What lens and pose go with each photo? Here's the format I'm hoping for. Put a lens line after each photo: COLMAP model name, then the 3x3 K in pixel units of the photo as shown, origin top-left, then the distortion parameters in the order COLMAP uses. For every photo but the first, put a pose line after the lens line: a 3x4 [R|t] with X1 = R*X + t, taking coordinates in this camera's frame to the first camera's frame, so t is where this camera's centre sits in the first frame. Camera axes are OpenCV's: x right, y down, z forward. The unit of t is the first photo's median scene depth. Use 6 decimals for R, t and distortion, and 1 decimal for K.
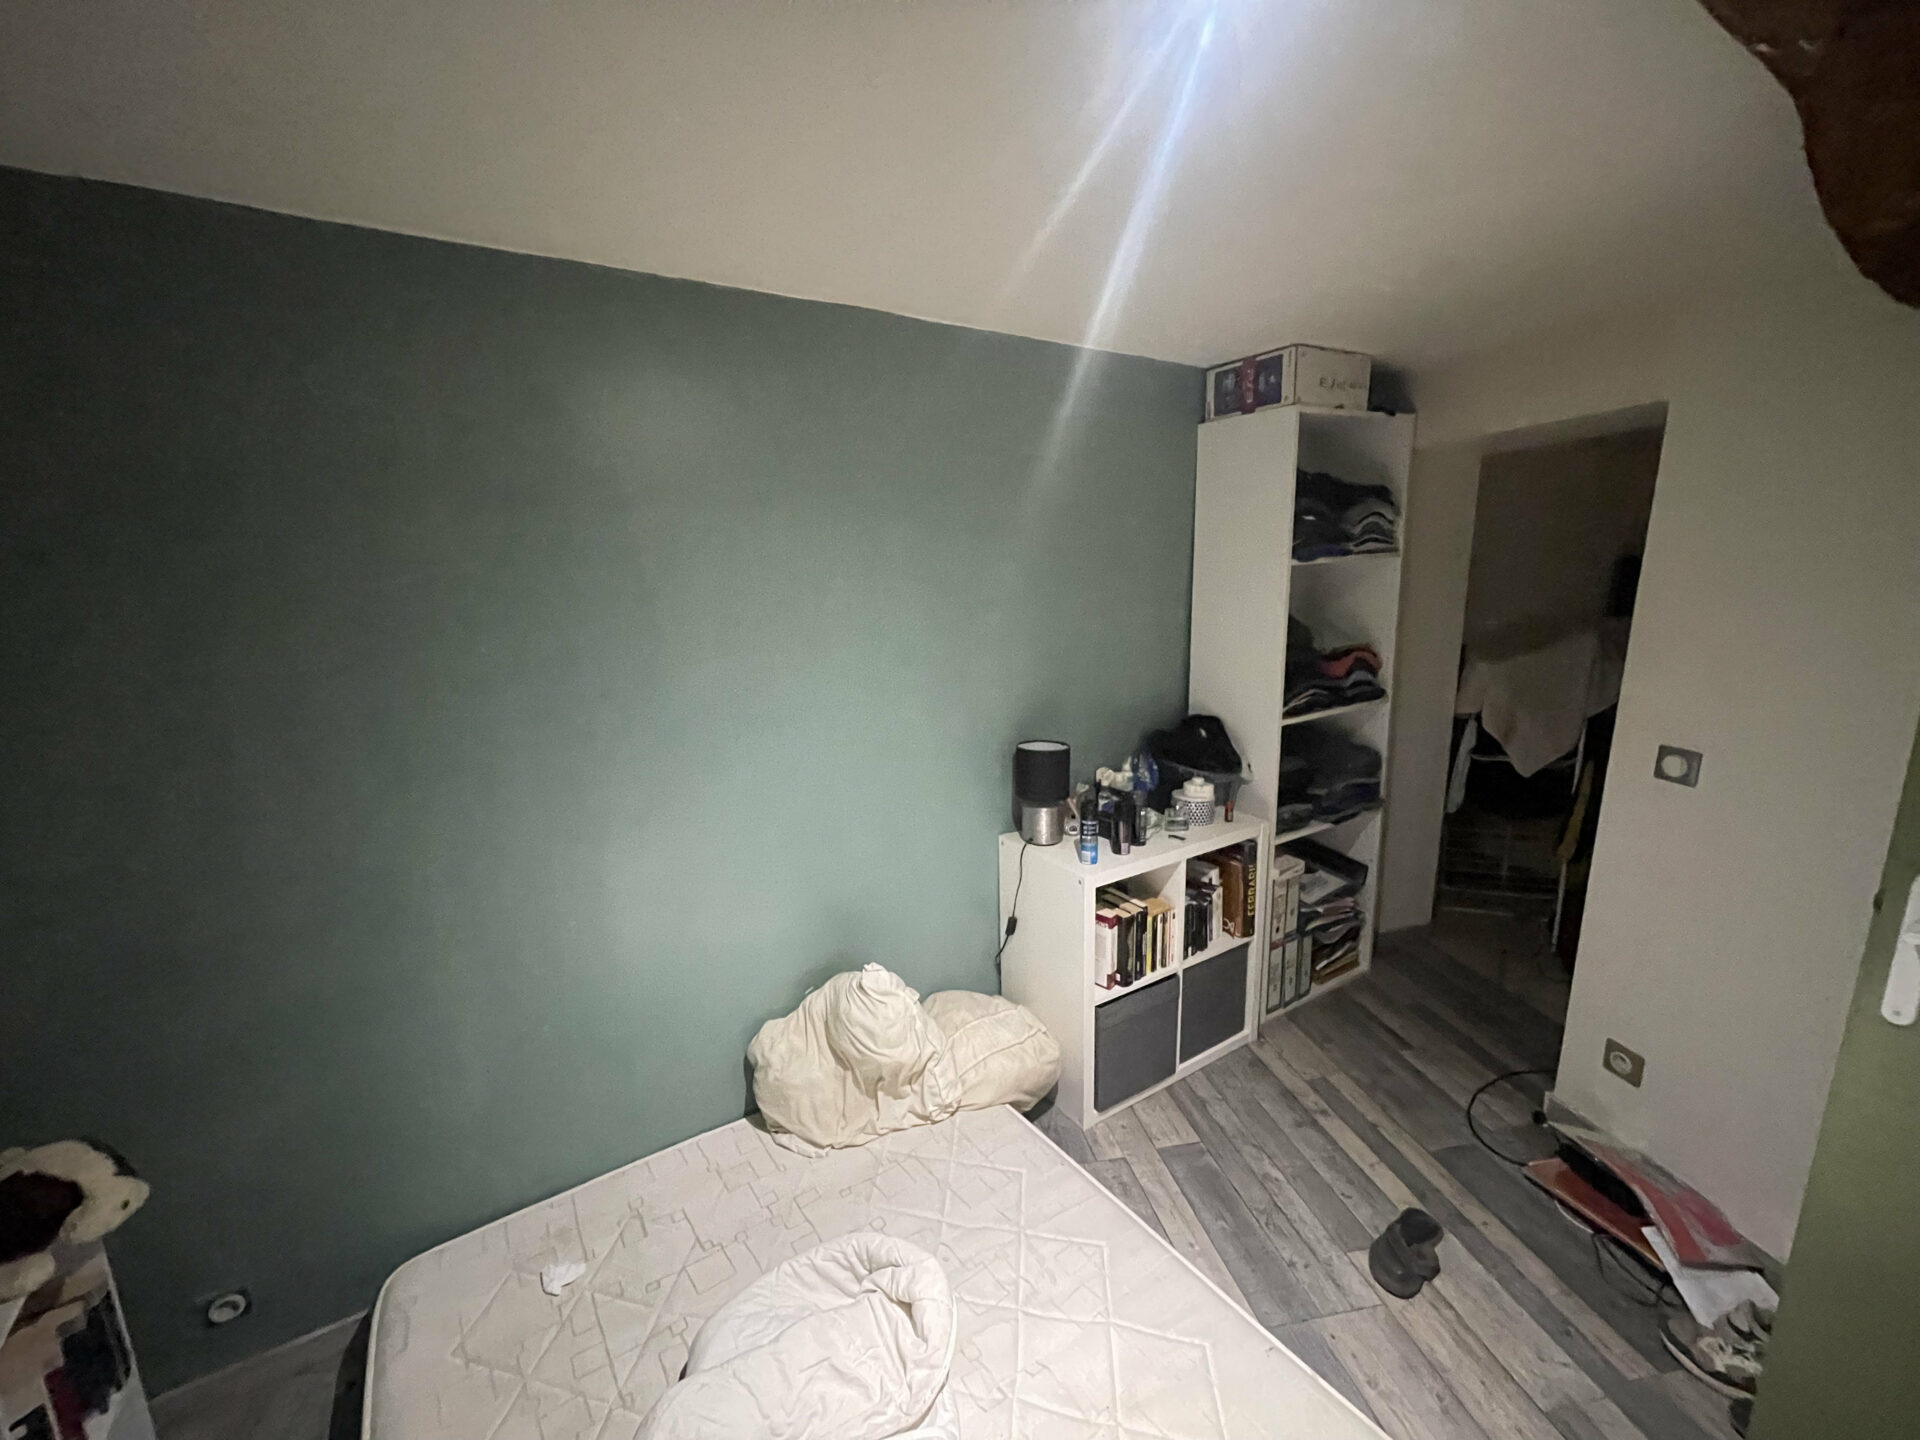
lens RADIAL K [[775.7, 0, 949.7], [0, 775.7, 718.6], [0, 0, 1]] dist [0.000251, 0.000328]
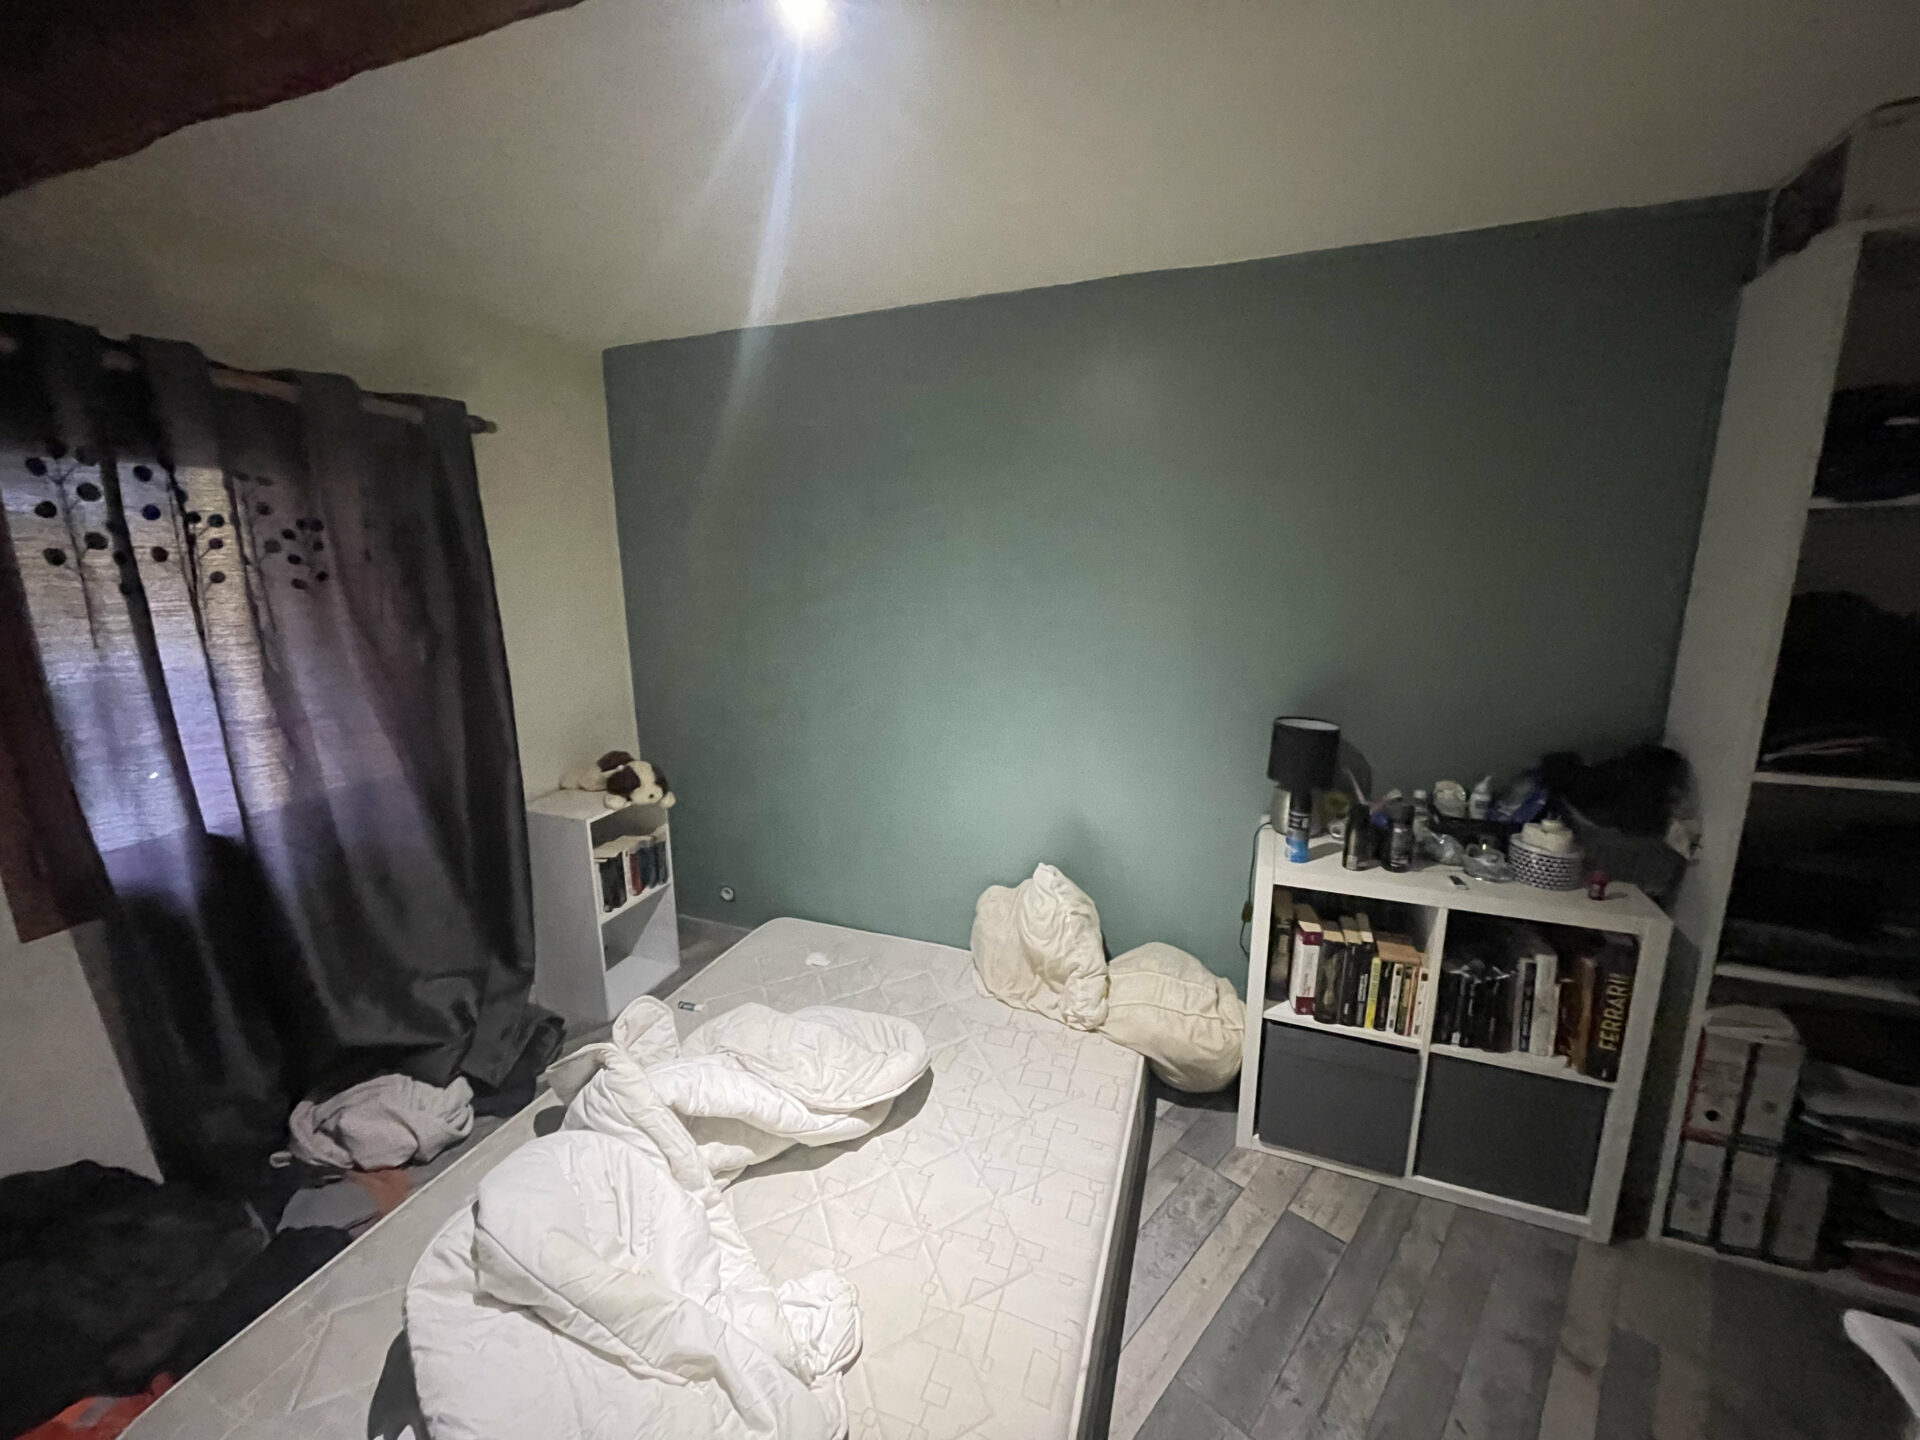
lens RADIAL K [[765.8, 0, 949.4], [0, 765.8, 726.4], [0, 0, 1]] dist [-0.000158, 0.000163]
pose [[0.581512, 0.200605, -0.788417, 0.542365], [-0.172178, 0.977516, 0.121726, 0.002549], [0.795109, 0.064962, 0.602977, 0.152580]]
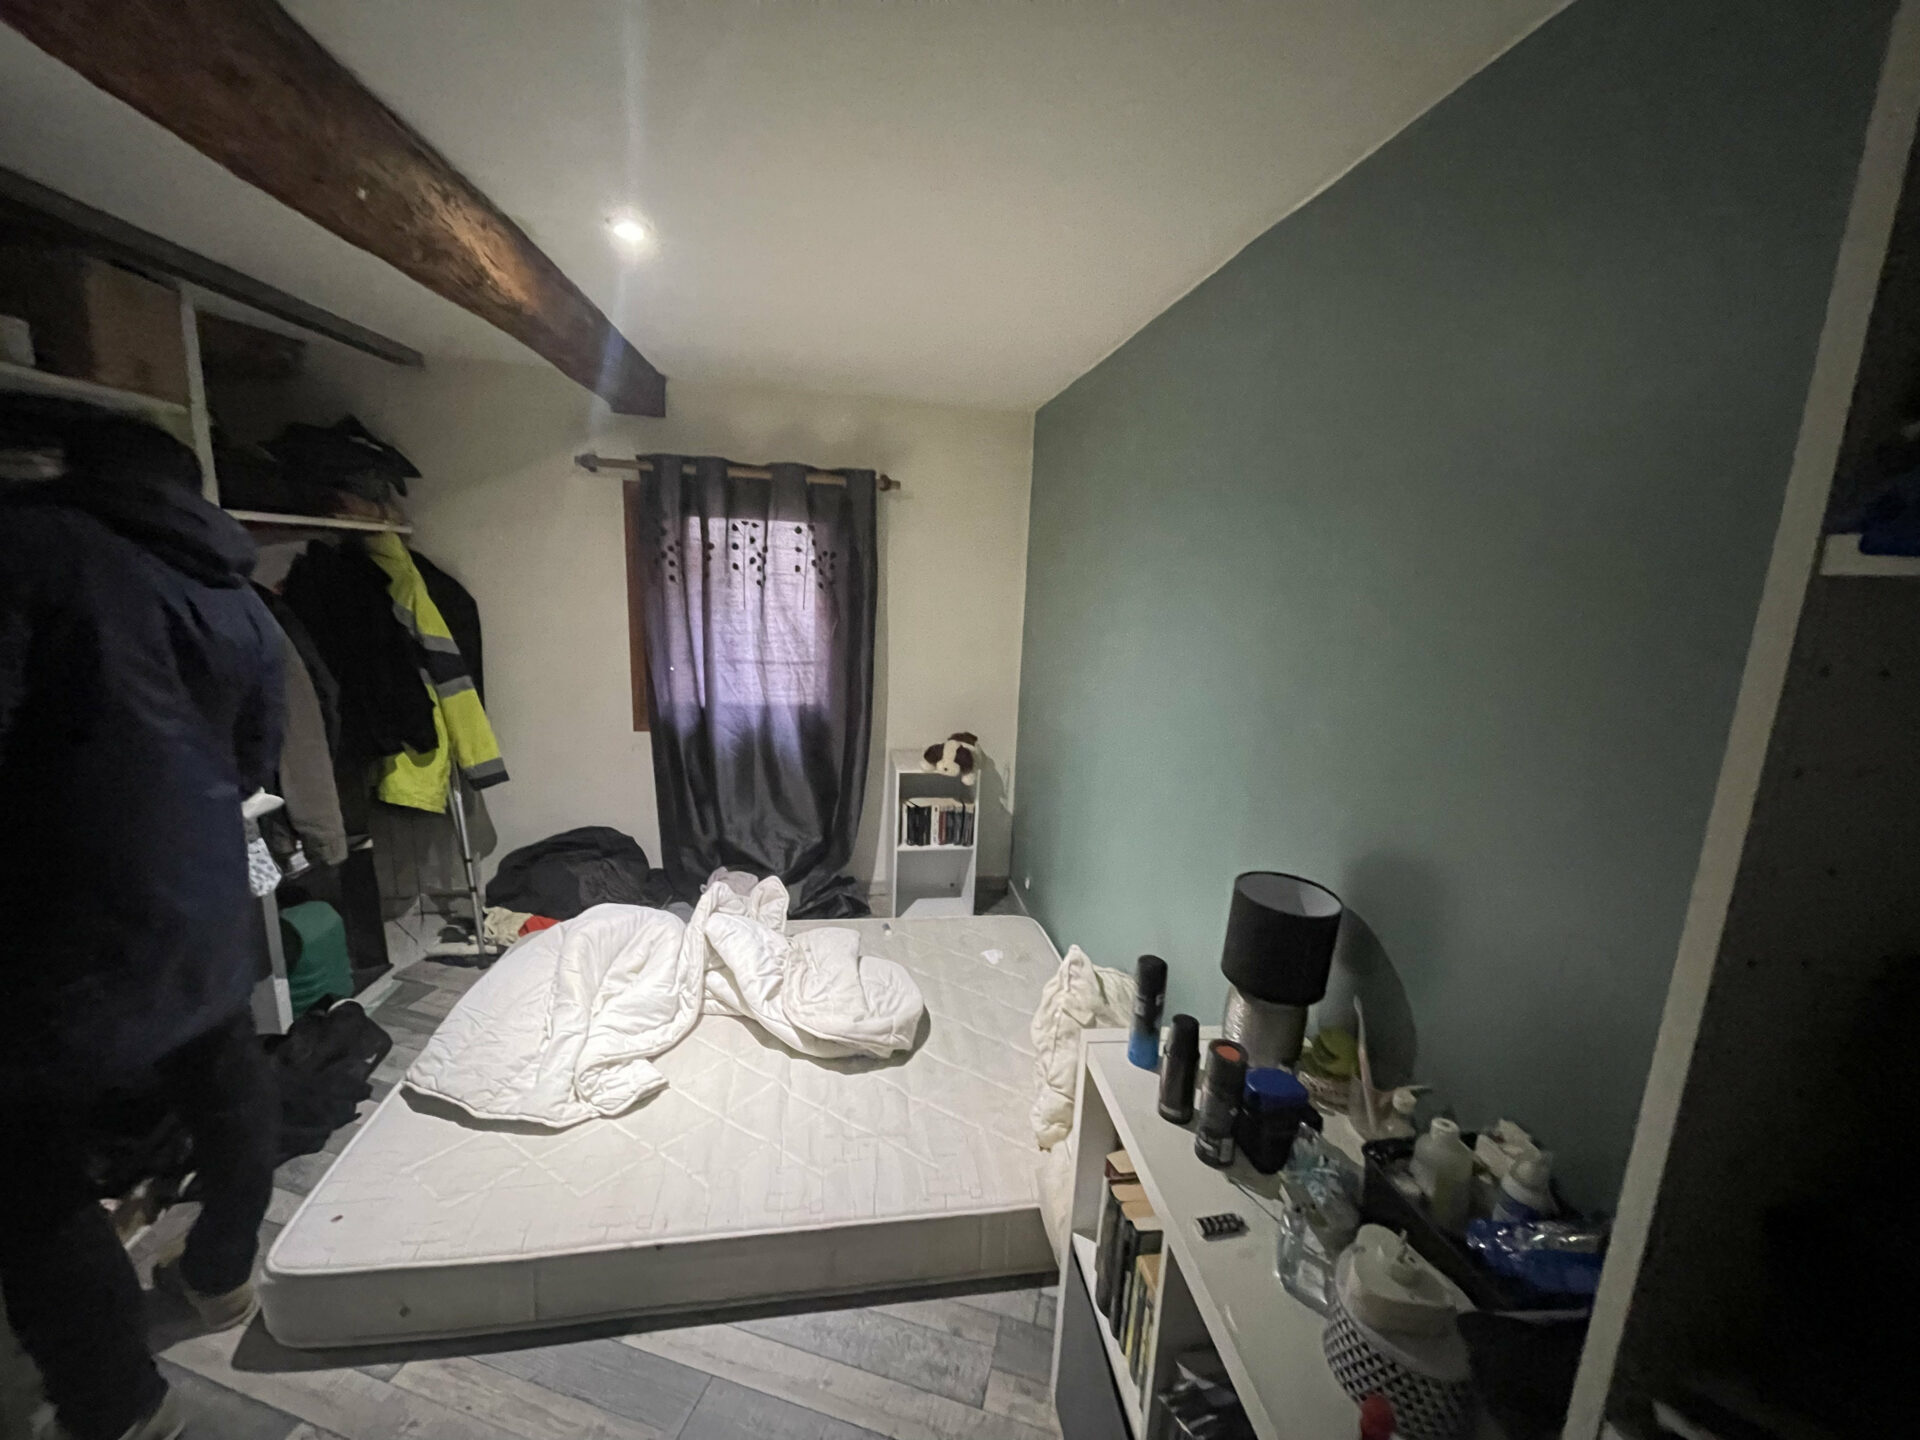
lens RADIAL K [[768.3, 0, 964.2], [0, 768.3, 736.8], [0, 0, 1]] dist [0.000393, 0.000086]
pose [[-0.422198, 0.205392, -0.882929, 0.631579], [-0.215968, 0.923157, 0.318022, -0.177476], [0.880401, 0.324953, -0.345397, 0.909846]]
